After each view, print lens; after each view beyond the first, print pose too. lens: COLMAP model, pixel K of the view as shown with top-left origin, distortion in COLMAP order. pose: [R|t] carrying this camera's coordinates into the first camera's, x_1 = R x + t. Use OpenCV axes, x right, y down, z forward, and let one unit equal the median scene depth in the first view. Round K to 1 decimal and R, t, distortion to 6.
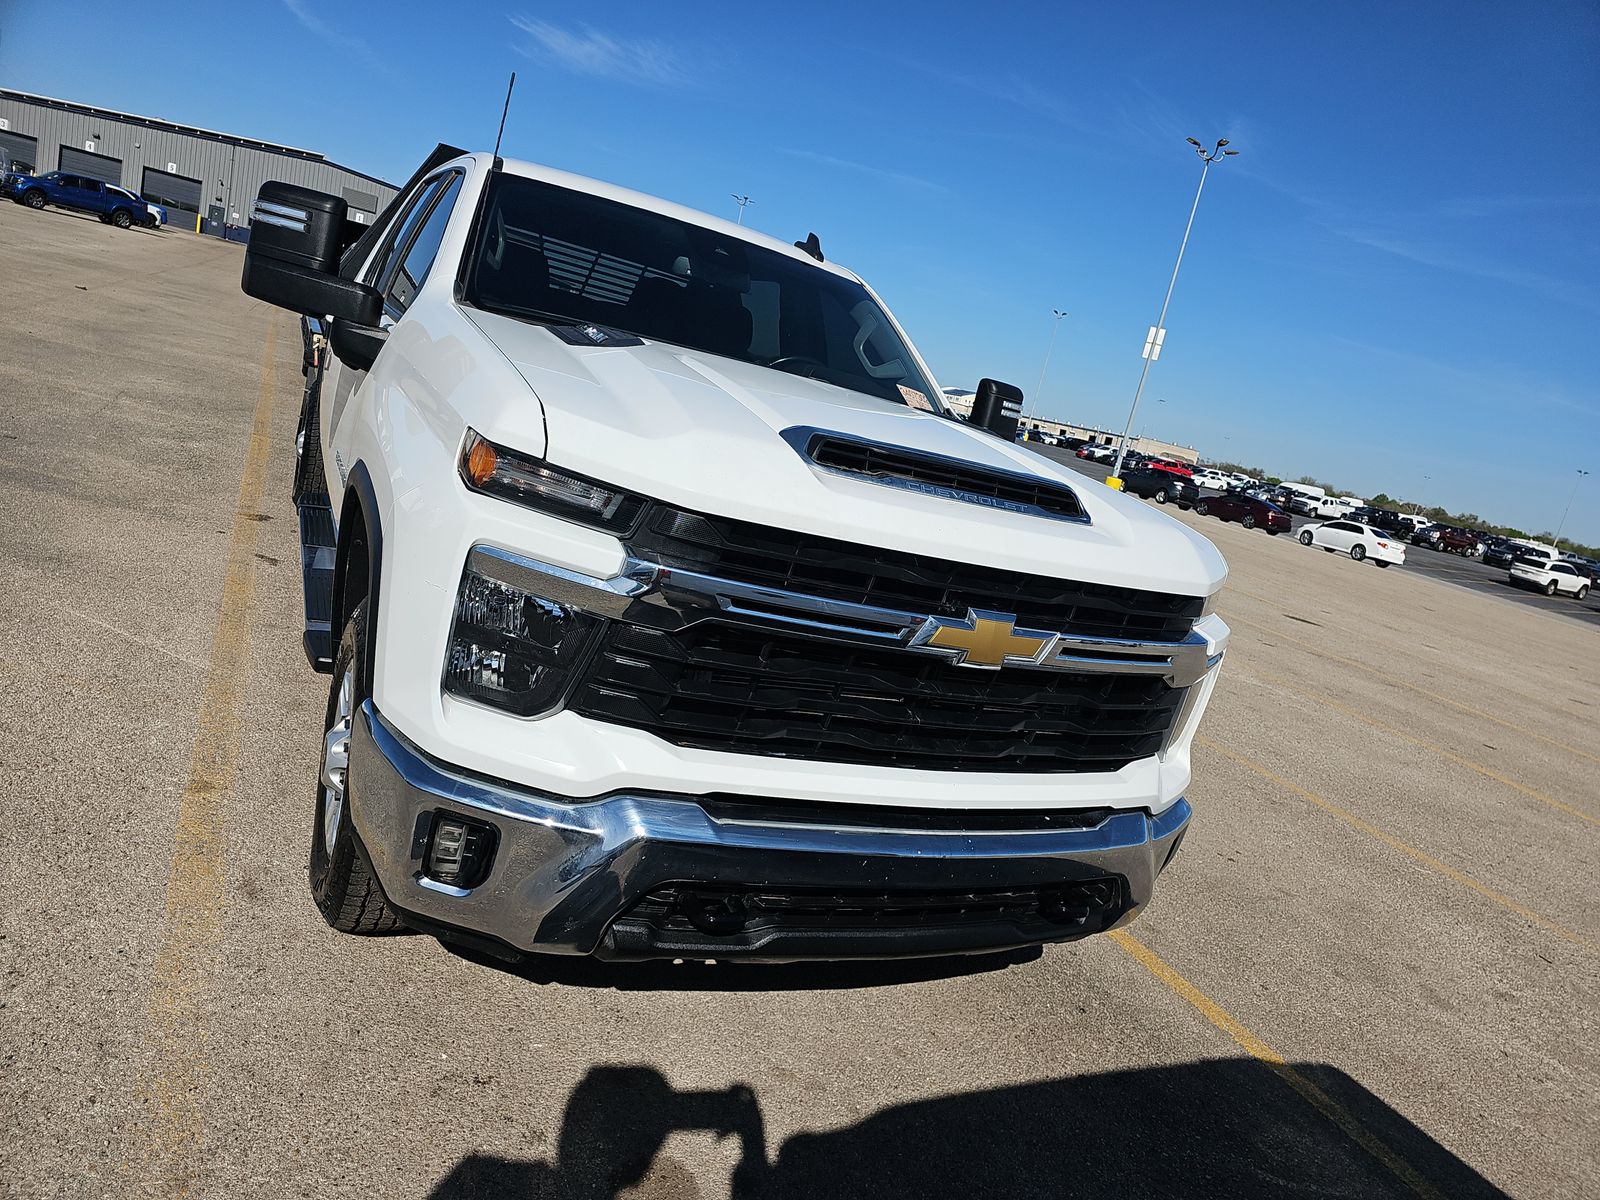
lens RADIAL K [[1061.8, 0, 821.5], [0, 1061.8, 603.0], [0, 0, 1]] dist [0.049450, -0.043058]
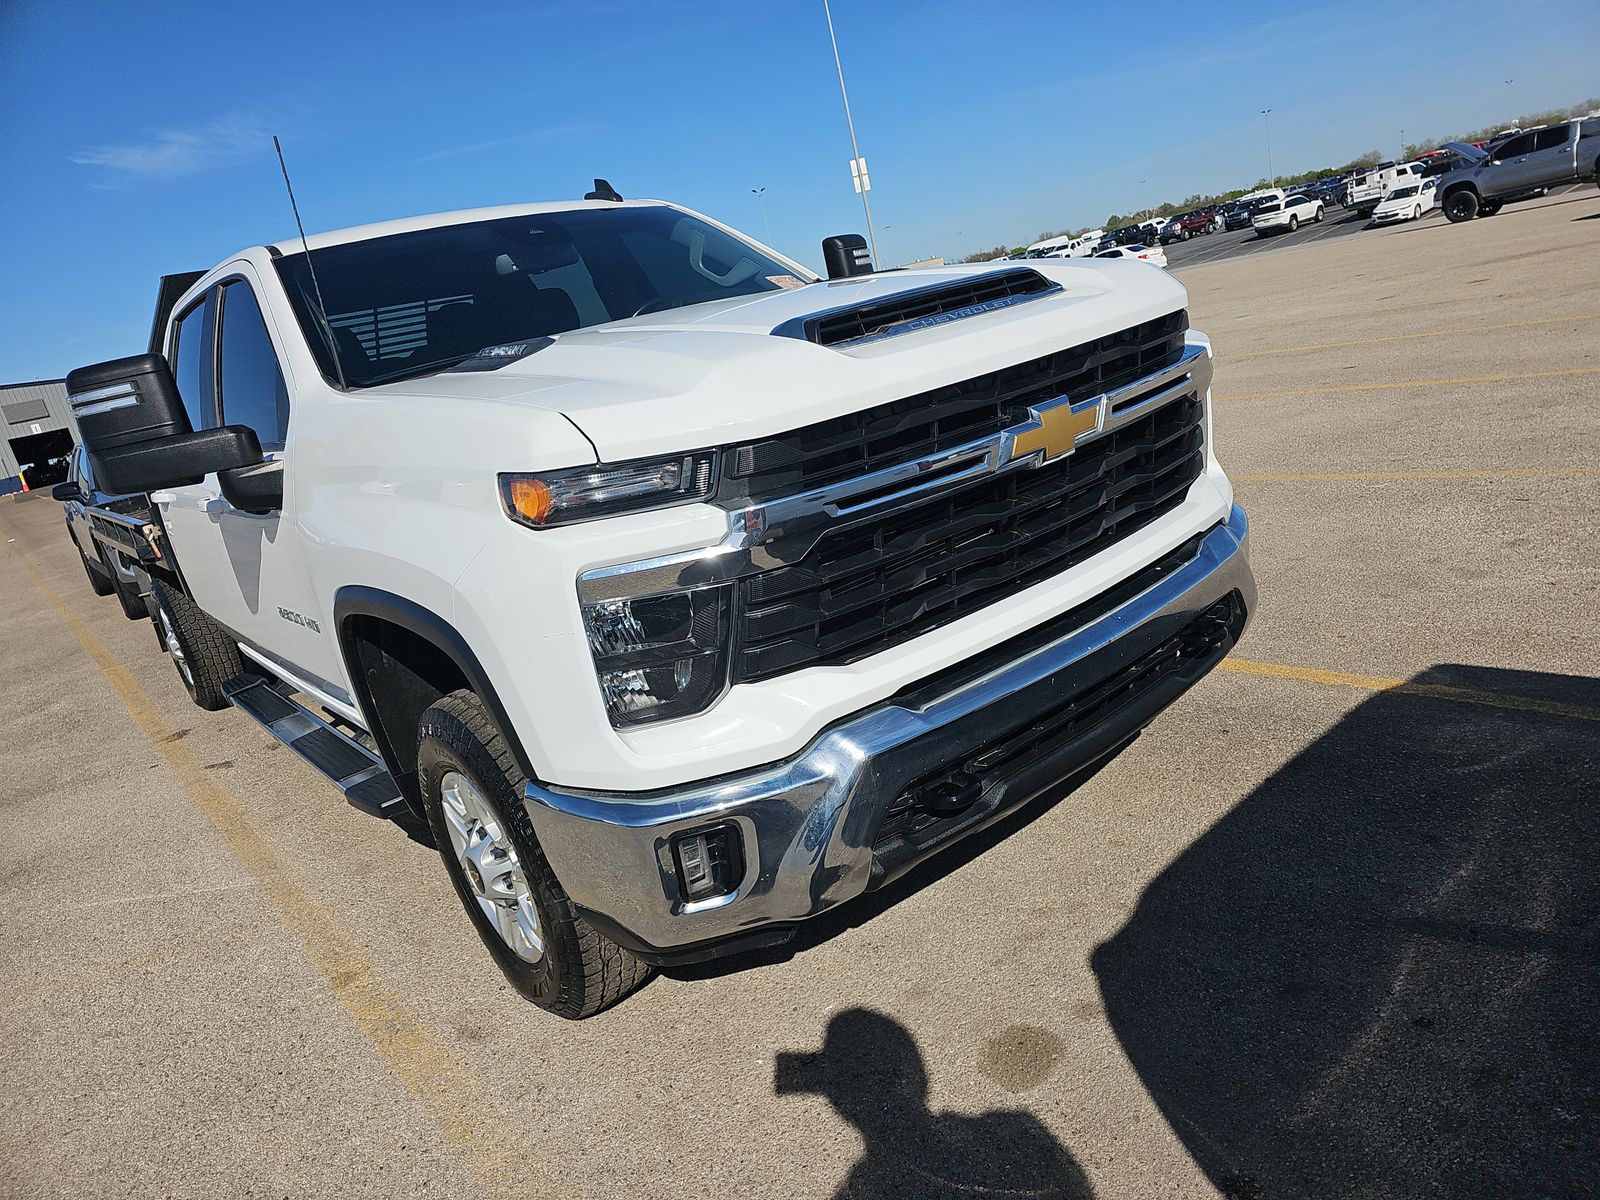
lens RADIAL K [[1061.8, 0, 821.5], [0, 1061.8, 603.0], [0, 0, 1]] dist [0.049450, -0.043058]
pose [[0.874405, -0.475413, 0.096947, -0.159907], [0.467688, 0.879047, 0.092438, -0.012942], [-0.129168, -0.035487, 0.990988, 0.021287]]
